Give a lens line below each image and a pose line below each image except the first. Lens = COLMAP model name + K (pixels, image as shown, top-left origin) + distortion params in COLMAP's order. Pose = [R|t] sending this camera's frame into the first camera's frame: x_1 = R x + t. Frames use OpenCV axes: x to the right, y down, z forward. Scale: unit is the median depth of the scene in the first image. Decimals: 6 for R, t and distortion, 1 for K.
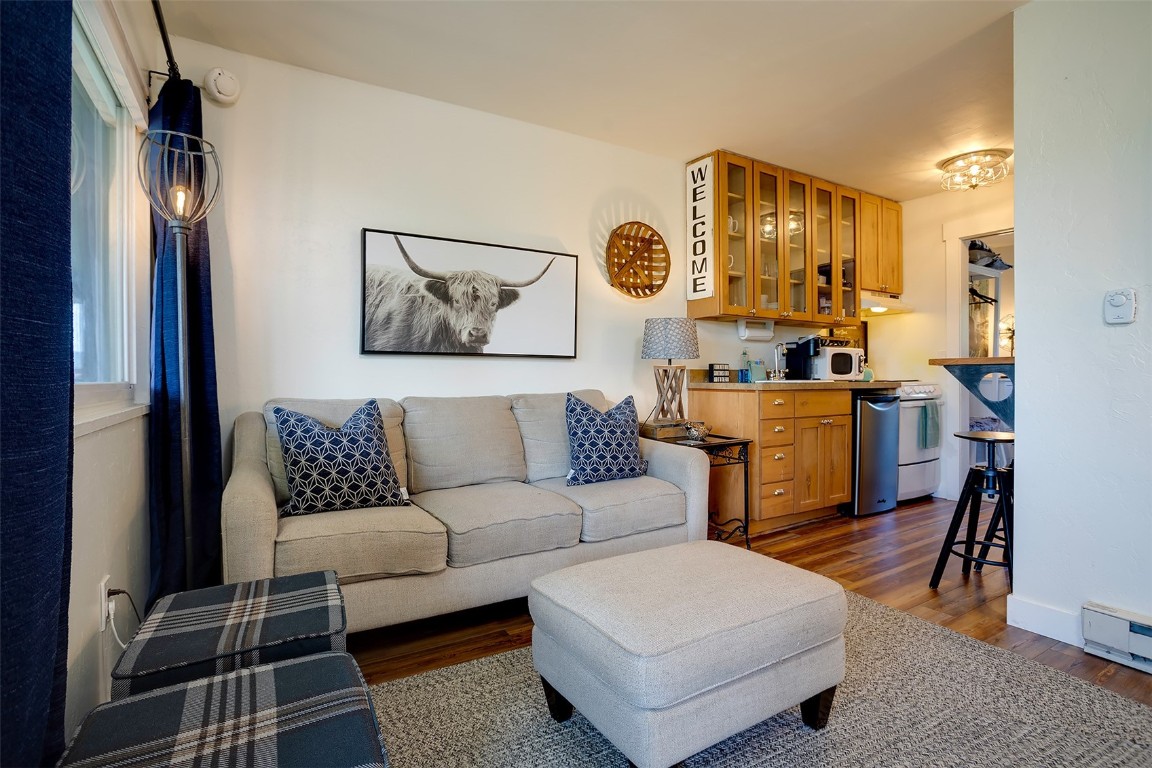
lens RADIAL K [[553.5, 0, 571.6], [0, 553.5, 380.1], [0, 0, 1]] dist [-0.061544, 0.035122]
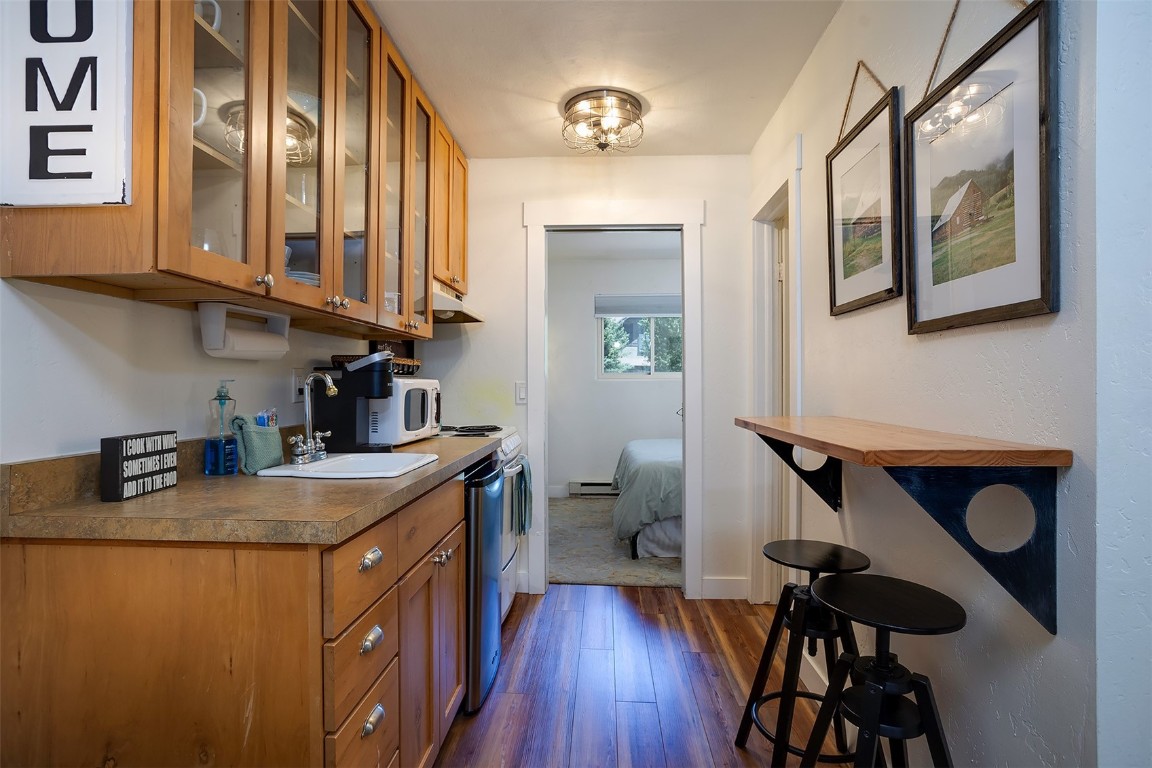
lens RADIAL K [[561.6, 0, 562.9], [0, 561.6, 379.2], [0, 0, 1]] dist [-0.000190, 0.012397]
pose [[0.584739, 0.011004, 0.811147, 0.181710], [-0.001825, 0.999923, -0.012250, -0.071998], [-0.811220, 0.005682, 0.584714, 0.768012]]
